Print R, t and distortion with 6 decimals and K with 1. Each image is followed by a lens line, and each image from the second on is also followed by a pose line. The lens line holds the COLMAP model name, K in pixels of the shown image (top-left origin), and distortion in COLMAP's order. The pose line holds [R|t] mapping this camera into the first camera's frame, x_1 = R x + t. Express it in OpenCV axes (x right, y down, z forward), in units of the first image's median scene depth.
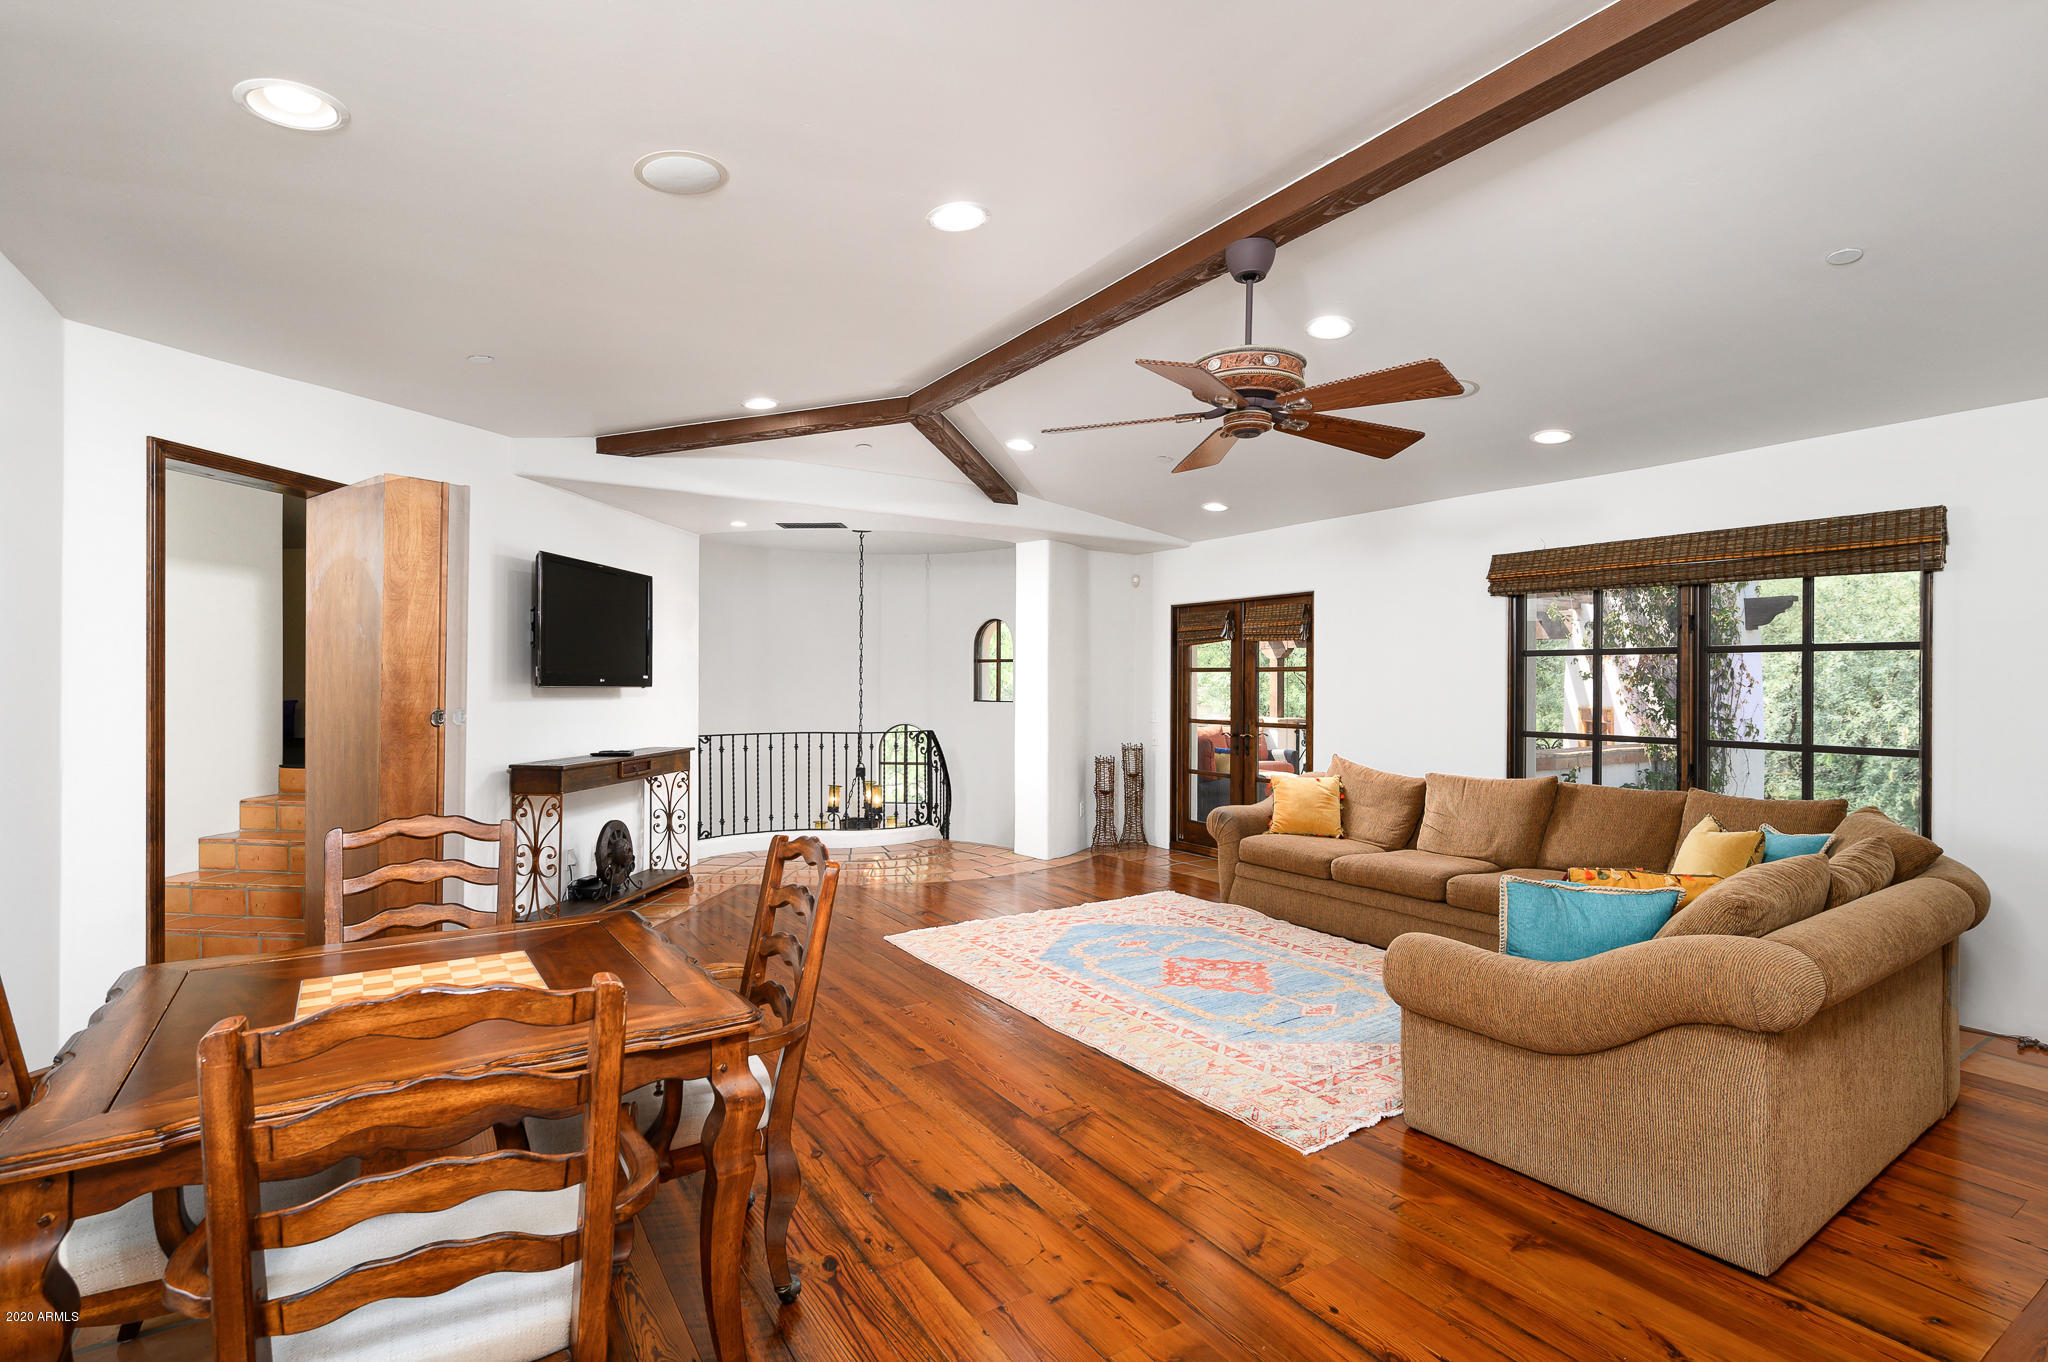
lens RADIAL K [[942.6, 0, 1020.9], [0, 942.6, 682.1], [0, 0, 1]] dist [0.003601, -0.000730]
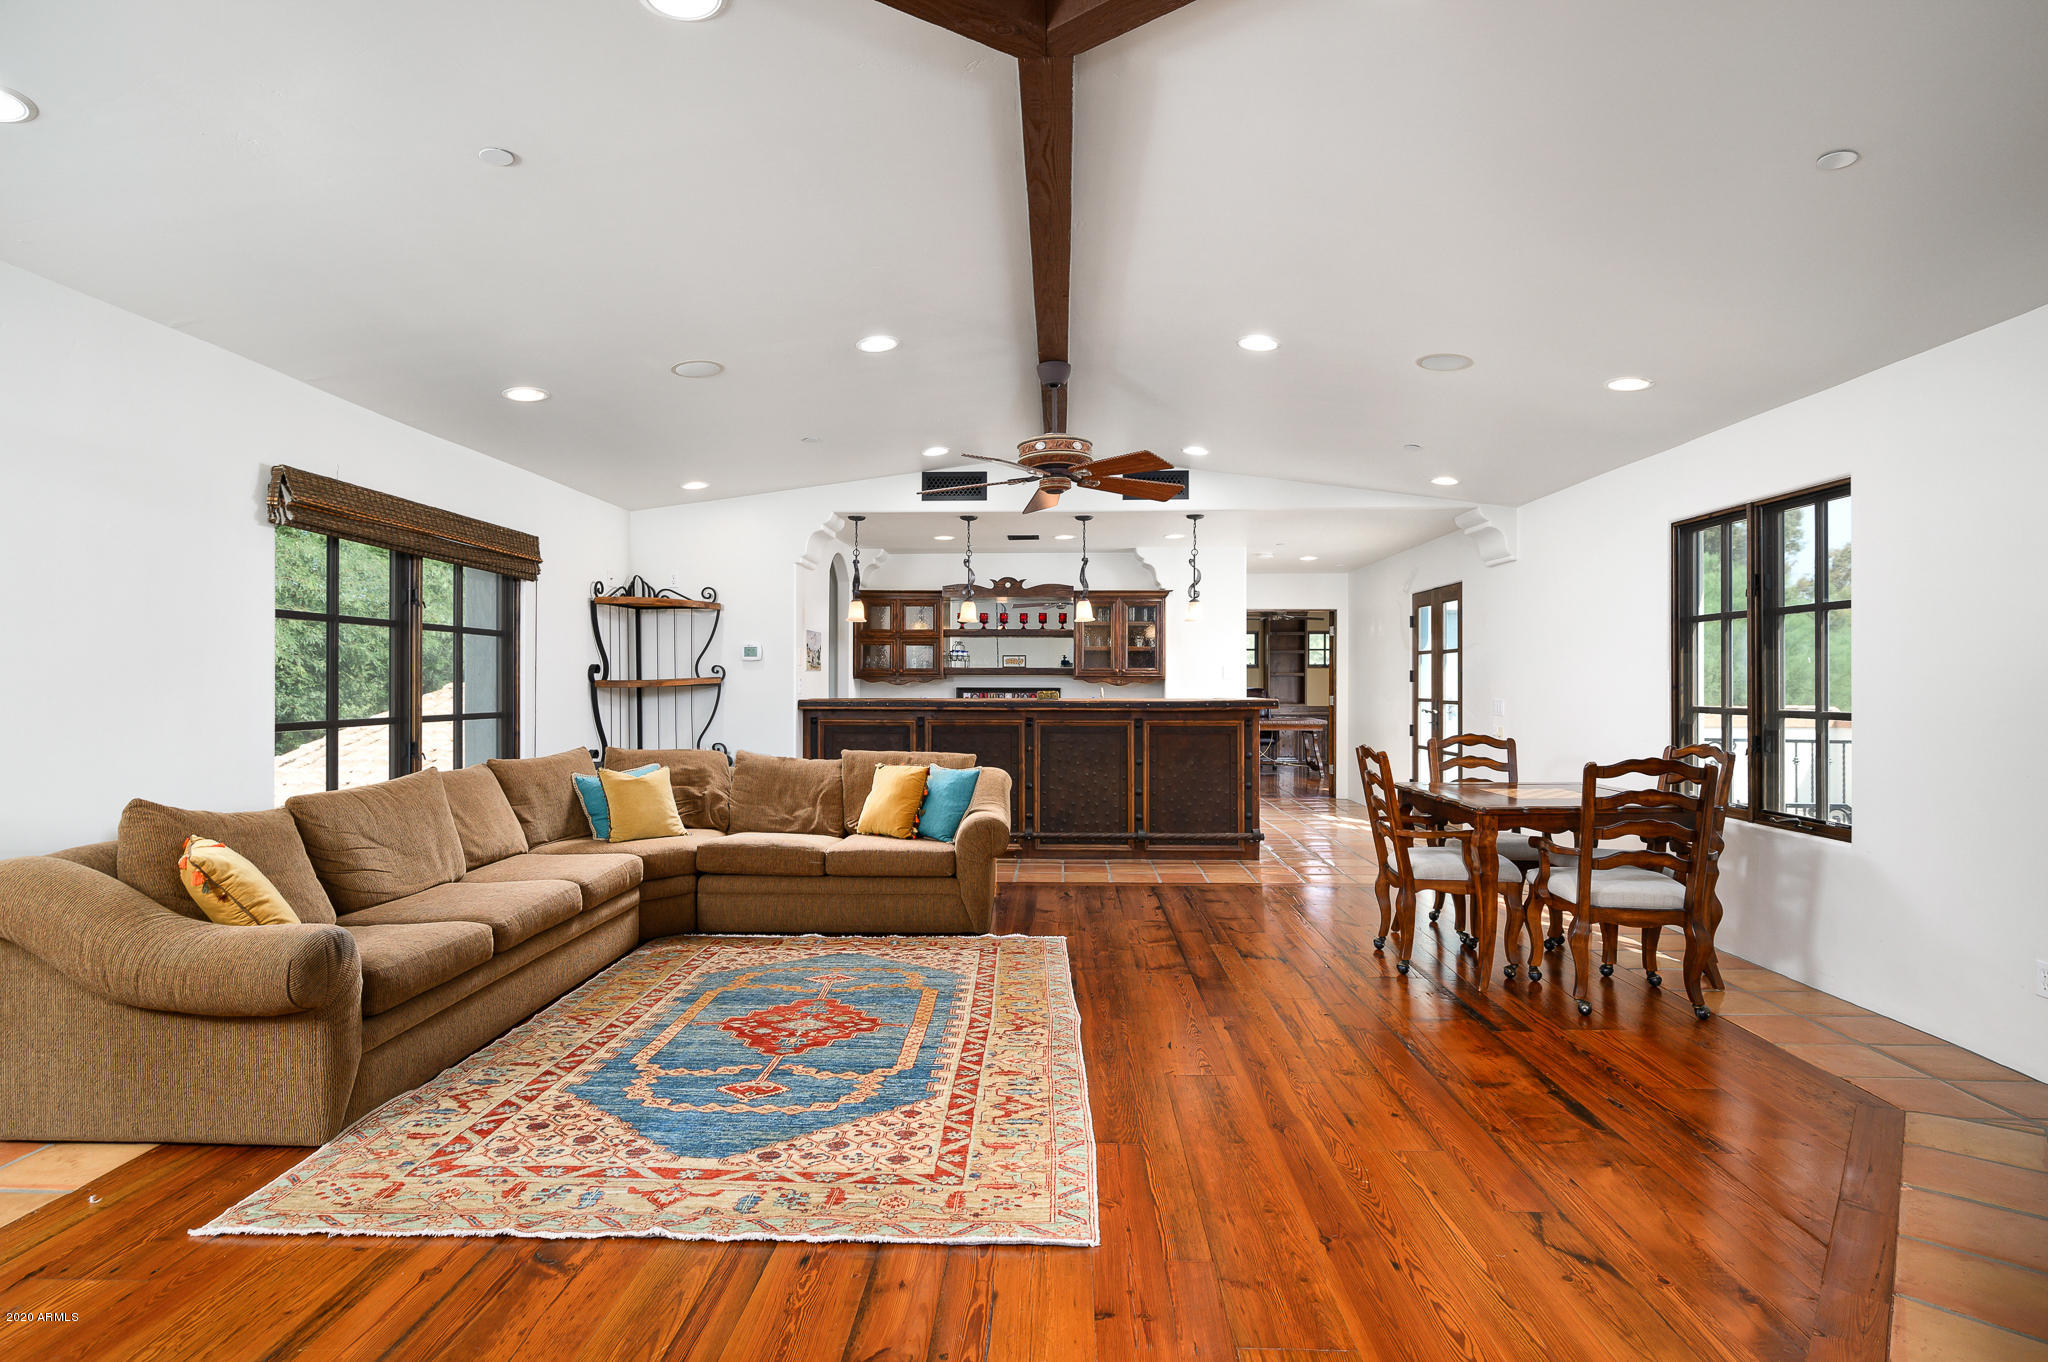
lens RADIAL K [[1006.0, 0, 1018.0], [0, 1006.0, 677.5], [0, 0, 1]] dist [-0.001499, 0.000552]
pose [[-0.809925, -0.005979, 0.586503, -0.421075], [-0.005067, 0.999982, 0.003198, 0.014814], [-0.586511, -0.000382, -0.809941, 1.532293]]
